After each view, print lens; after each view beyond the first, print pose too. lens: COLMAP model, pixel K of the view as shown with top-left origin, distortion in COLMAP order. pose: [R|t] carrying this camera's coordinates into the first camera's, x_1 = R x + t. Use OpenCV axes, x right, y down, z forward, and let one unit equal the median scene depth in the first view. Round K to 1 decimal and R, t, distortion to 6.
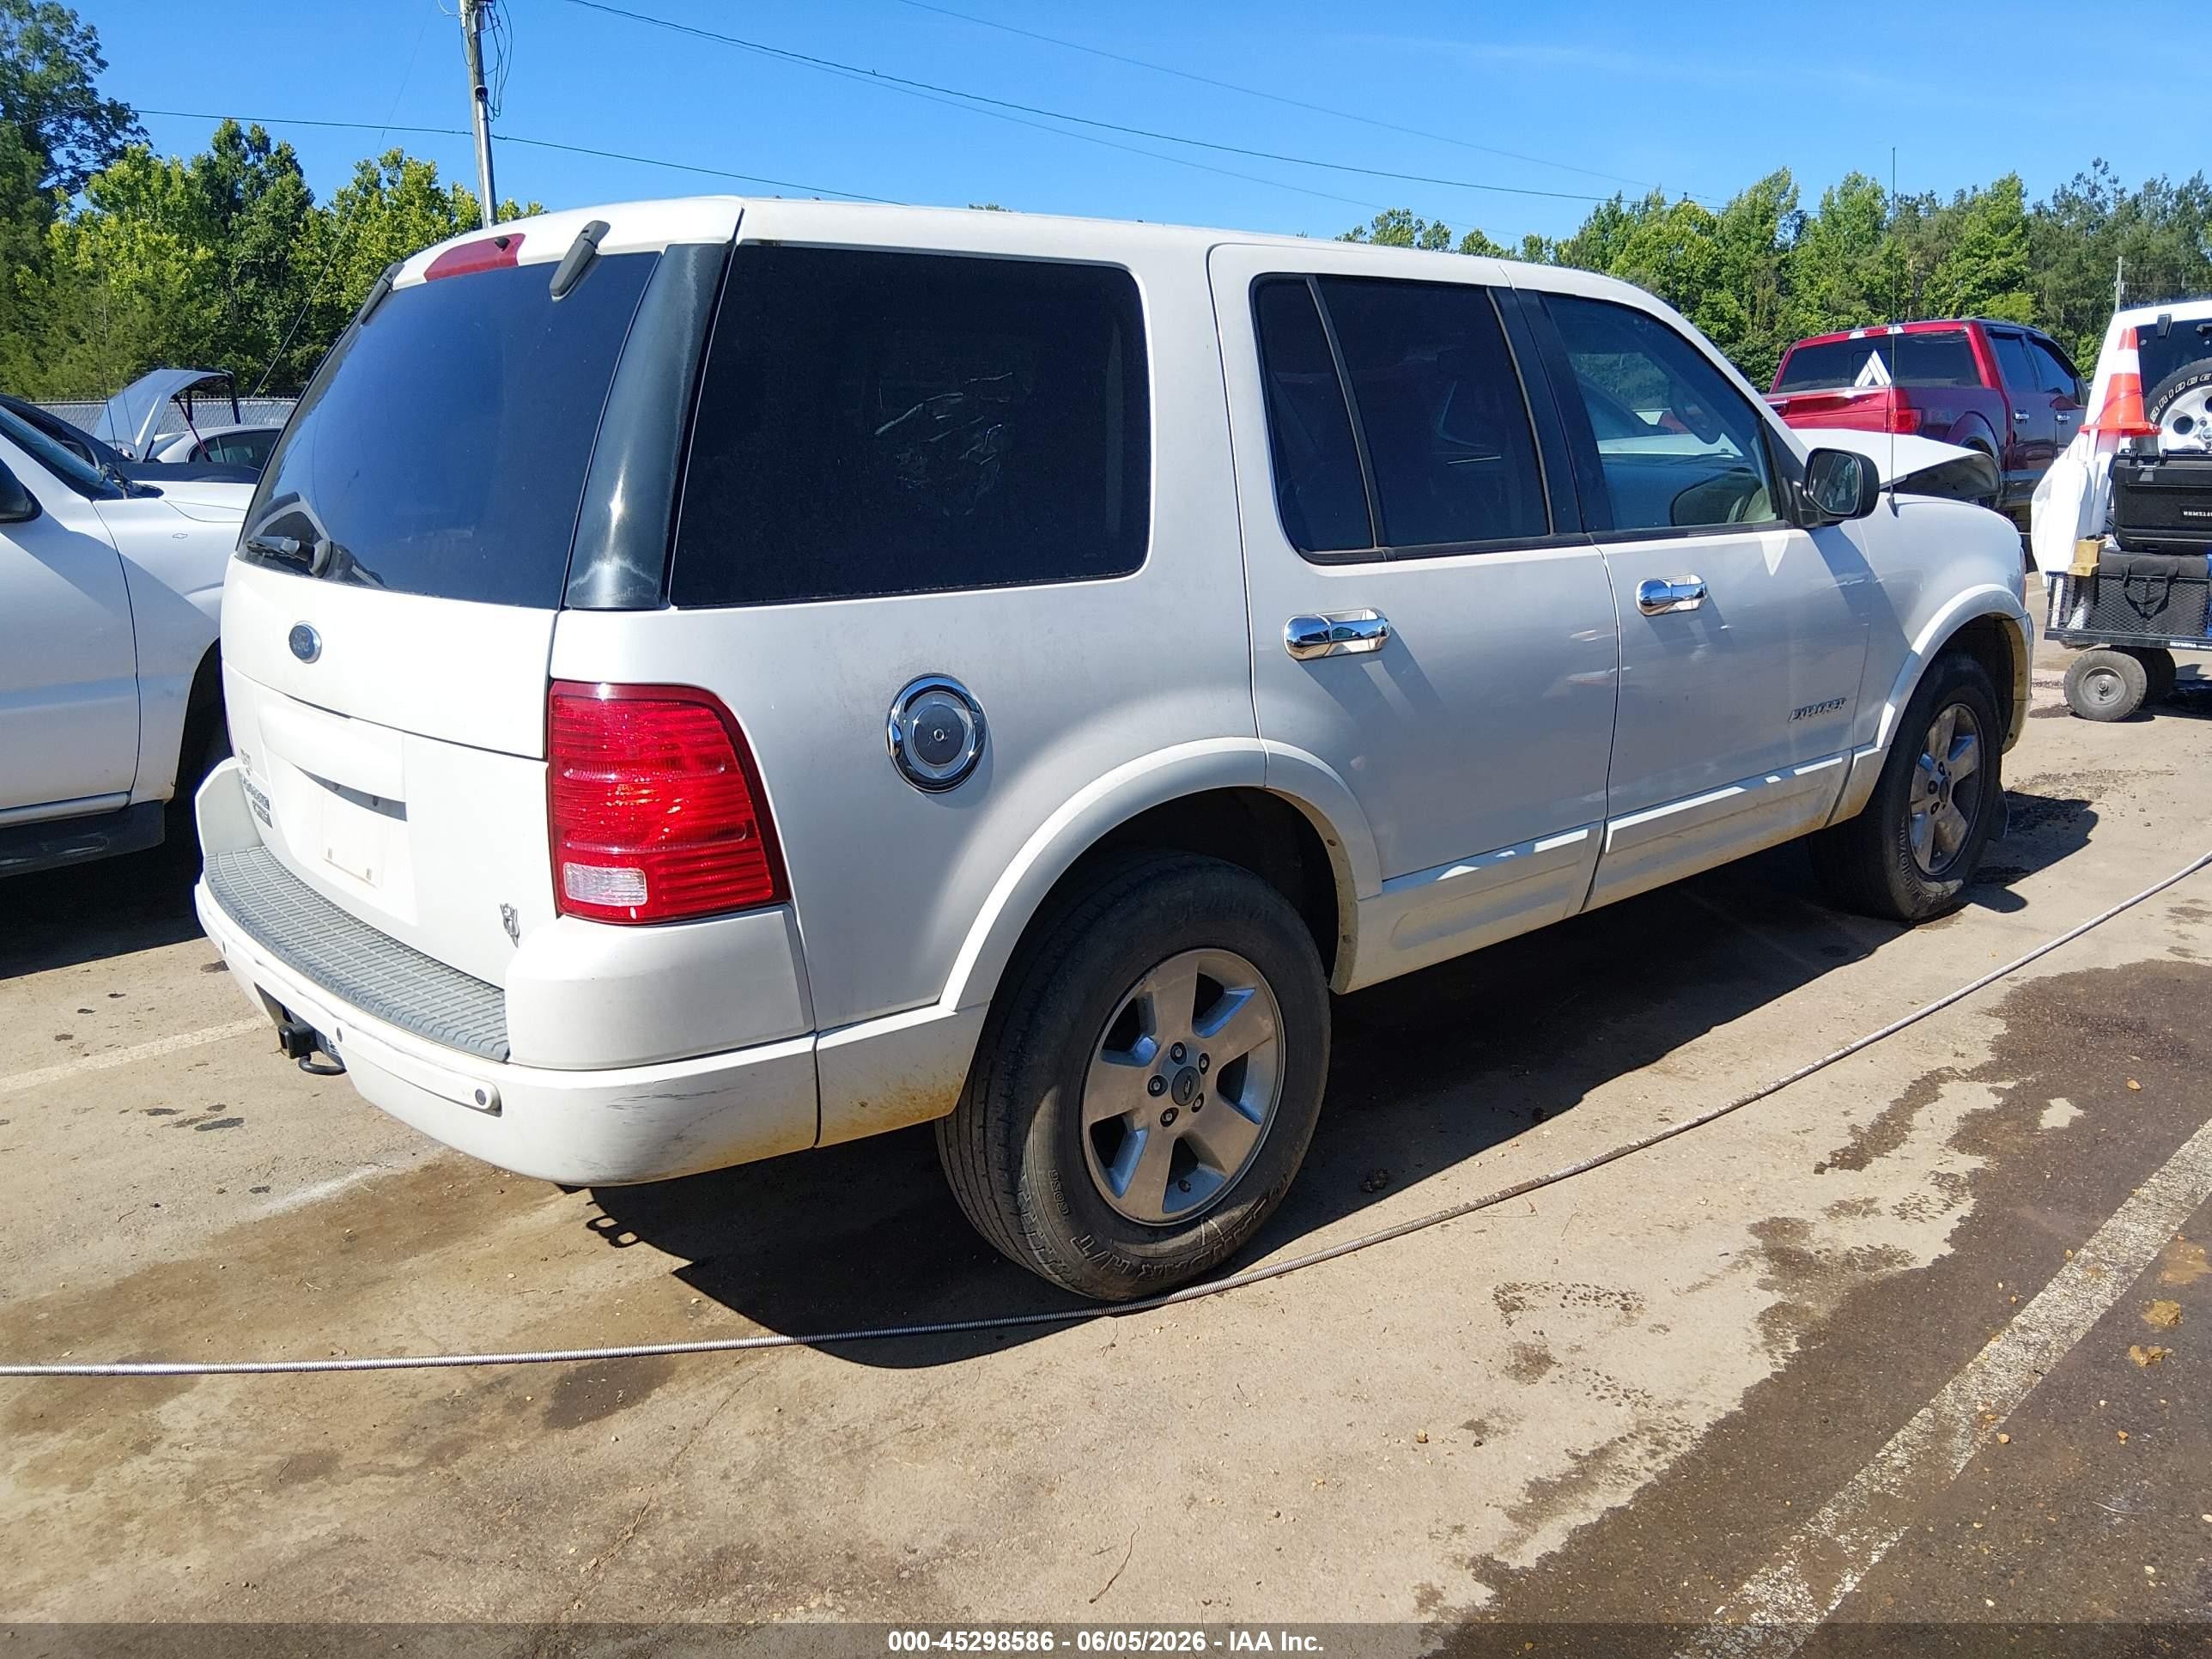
lens RADIAL K [[1746.9, 0, 1089.4], [0, 1746.9, 727.5], [0, 0, 1]] dist [0.074721, -0.124899]
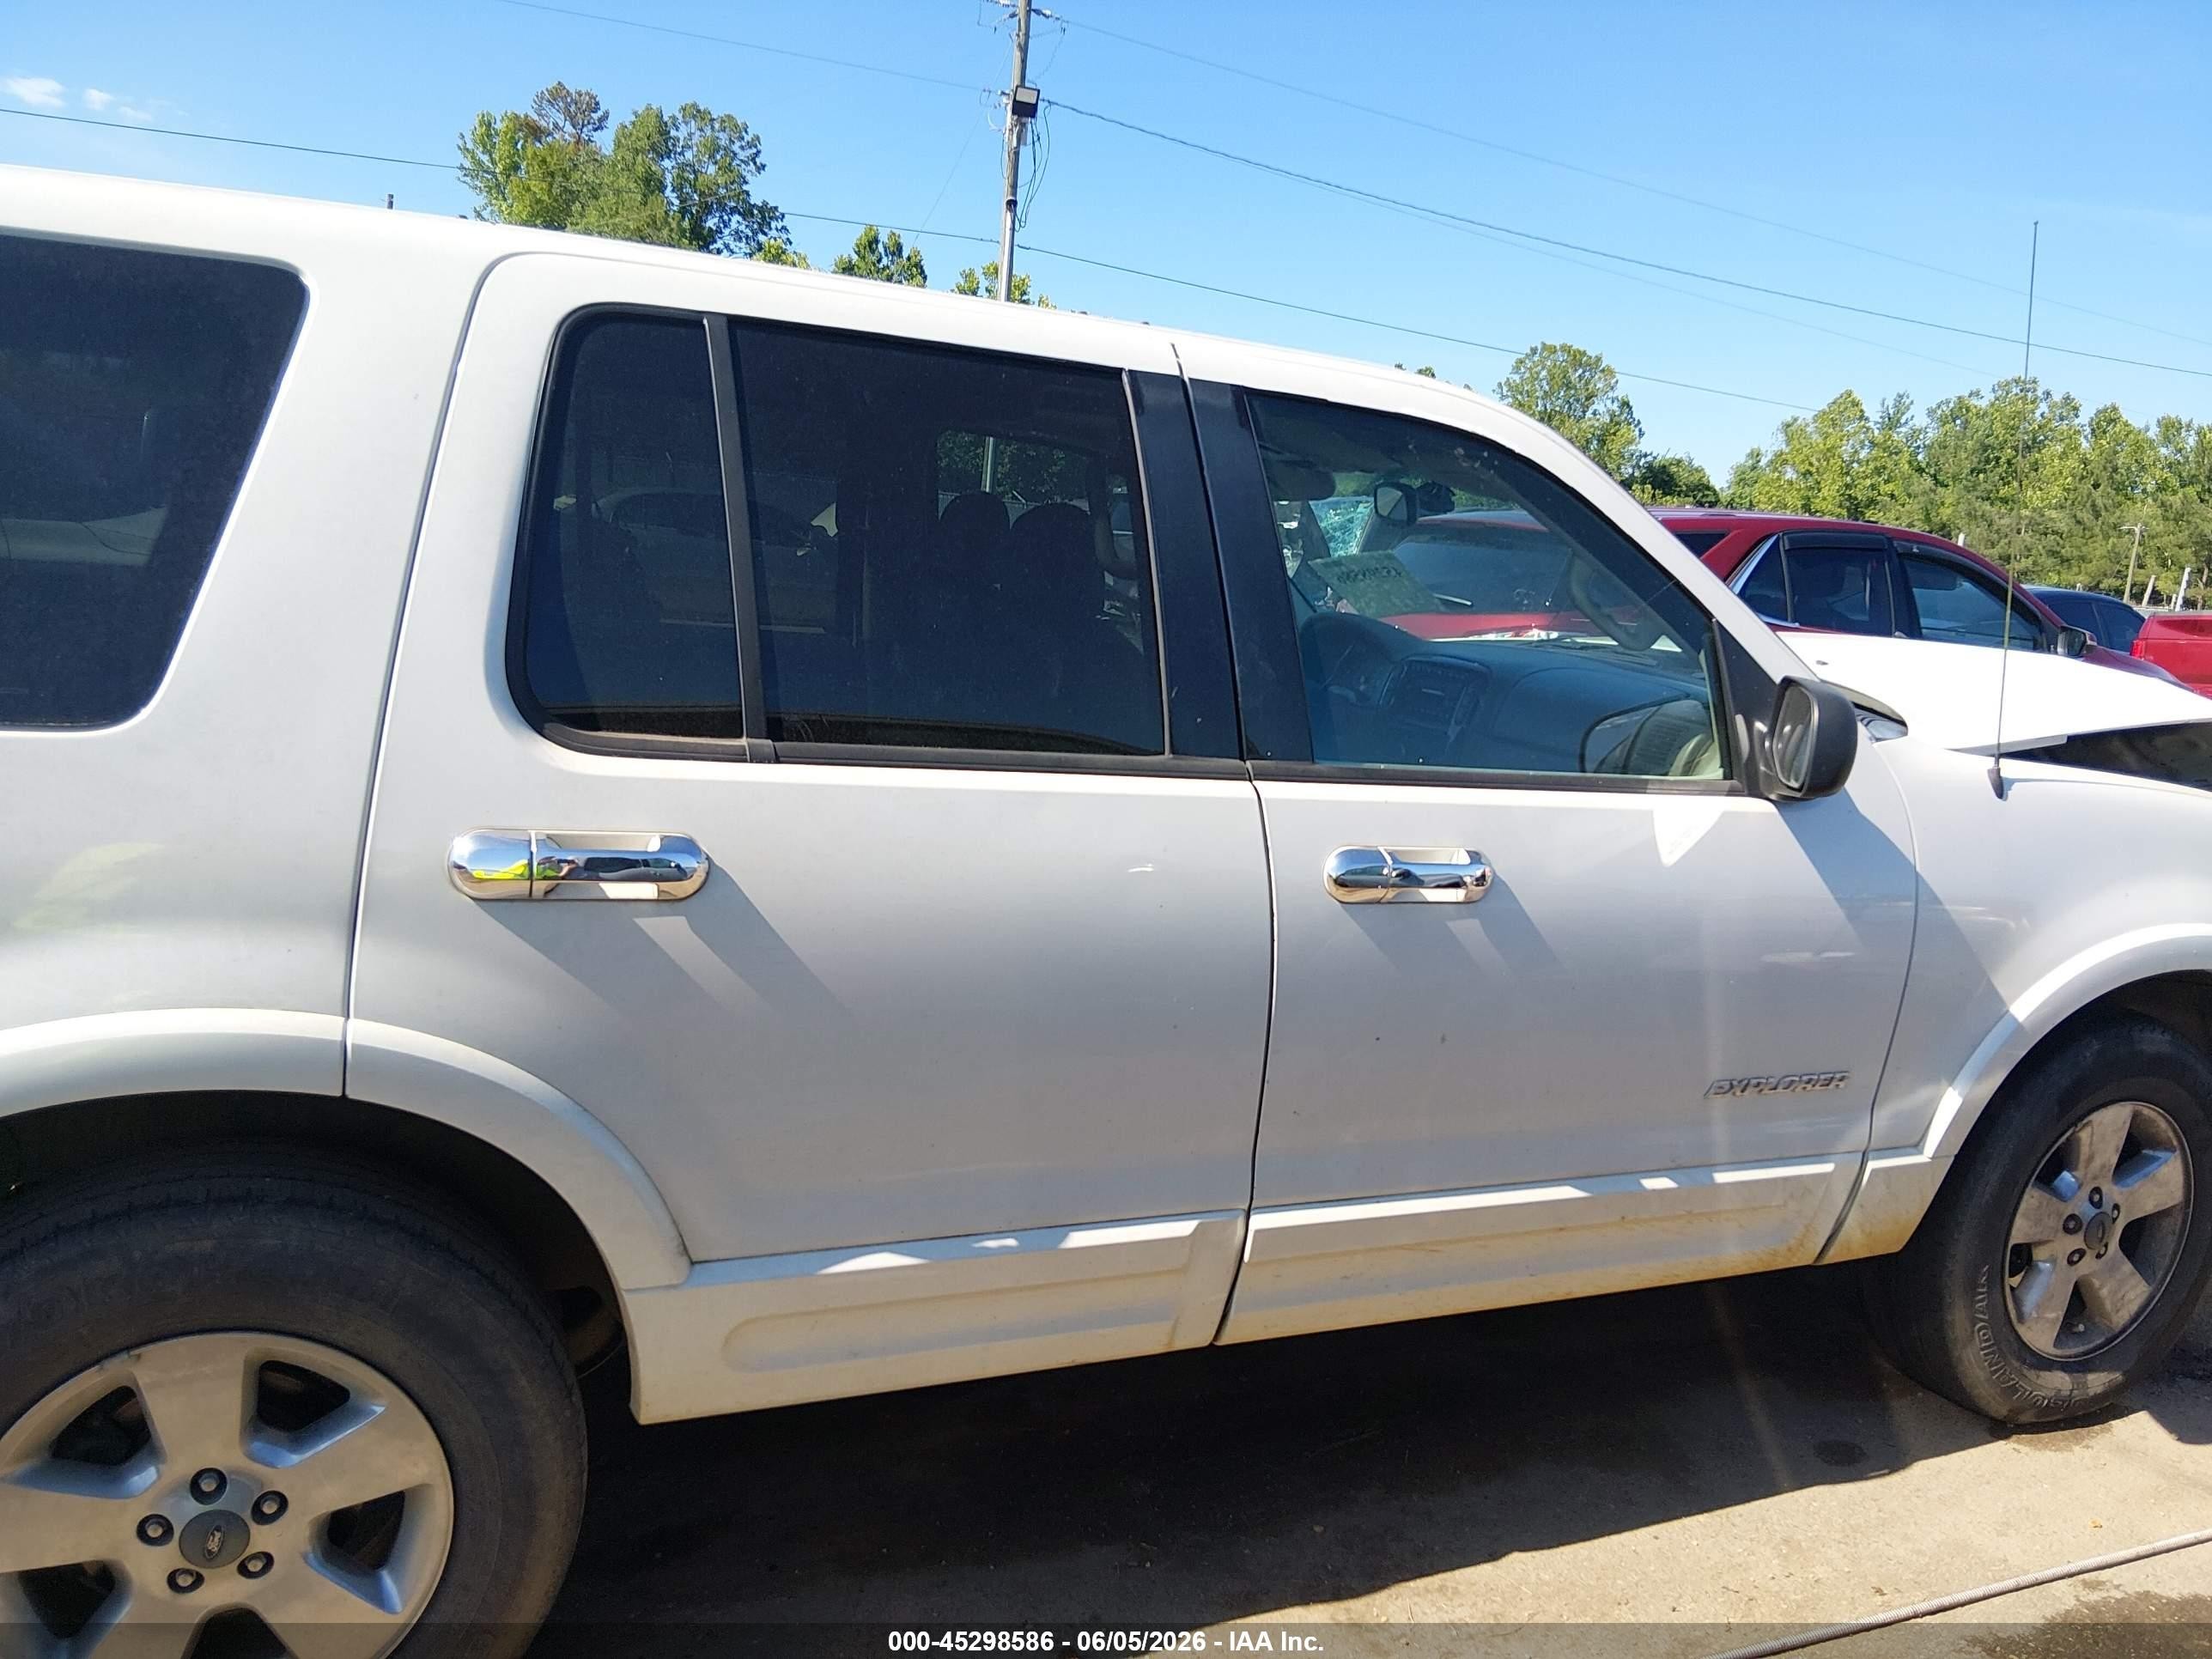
lens RADIAL K [[1713.6, 0, 1133.5], [0, 1713.6, 713.2], [0, 0, 1]] dist [0.062719, -0.109082]
pose [[0.947196, 0.127684, -0.294135, 0.339141], [-0.149120, 0.987475, -0.051545, -0.071056], [0.283870, 0.092685, 0.954373, 0.309240]]
